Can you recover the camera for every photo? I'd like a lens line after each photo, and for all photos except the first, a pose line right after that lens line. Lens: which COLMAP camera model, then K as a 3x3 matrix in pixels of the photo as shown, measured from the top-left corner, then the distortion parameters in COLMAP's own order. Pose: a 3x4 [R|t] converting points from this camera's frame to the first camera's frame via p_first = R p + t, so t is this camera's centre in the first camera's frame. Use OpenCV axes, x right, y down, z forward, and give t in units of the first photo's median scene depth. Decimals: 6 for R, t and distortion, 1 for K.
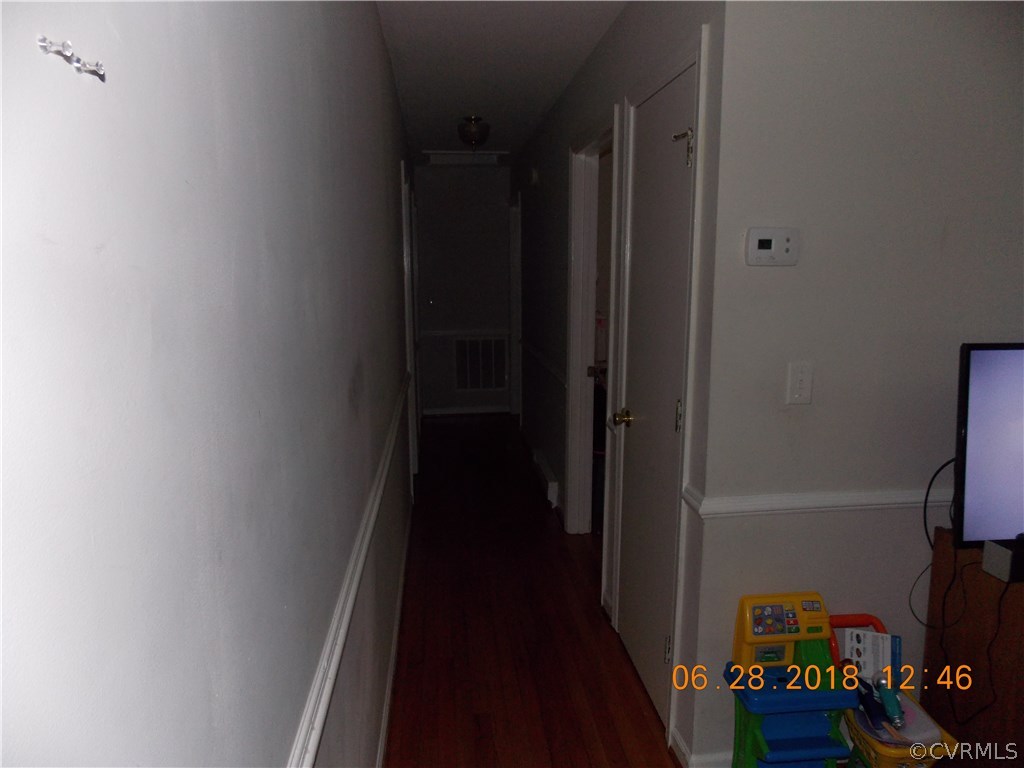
lens RADIAL K [[670.8, 0, 513.5], [0, 670.8, 382.1], [0, 0, 1]] dist [0.004654, -0.007410]
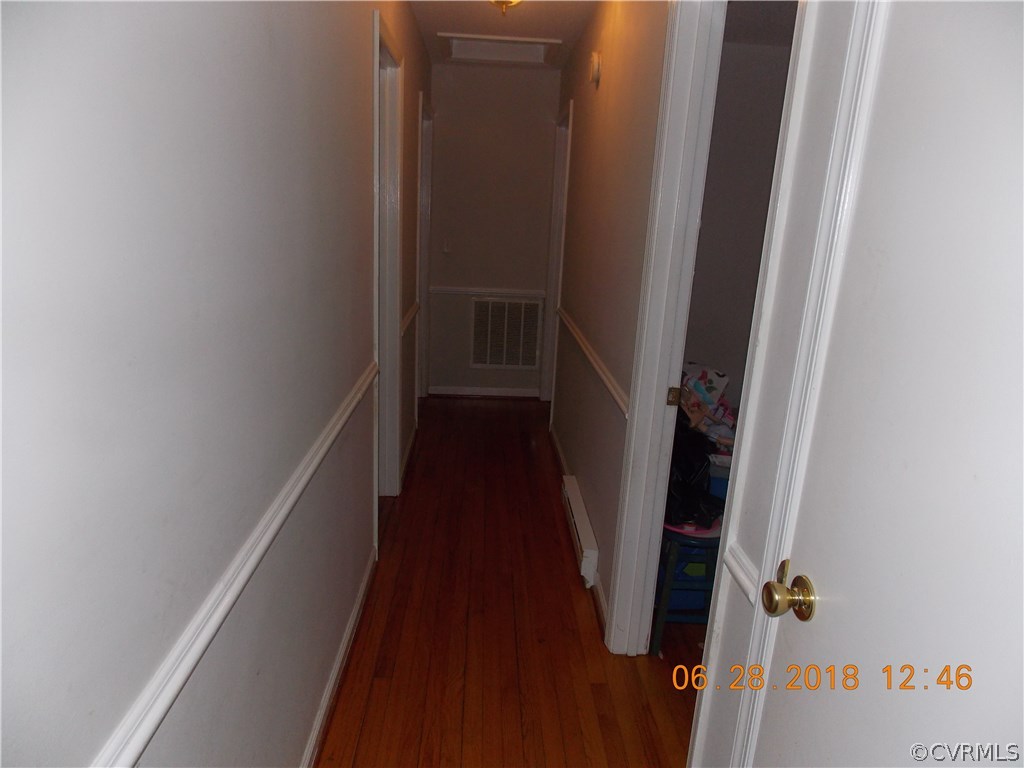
lens RADIAL K [[670.8, 0, 511.7], [0, 670.8, 382.2], [0, 0, 1]] dist [0.004654, -0.007410]
pose [[0.995933, 0.072383, -0.053649, 0.005656], [-0.067822, 0.994285, 0.082443, -0.052628], [0.059310, -0.078470, 0.995151, 0.333234]]
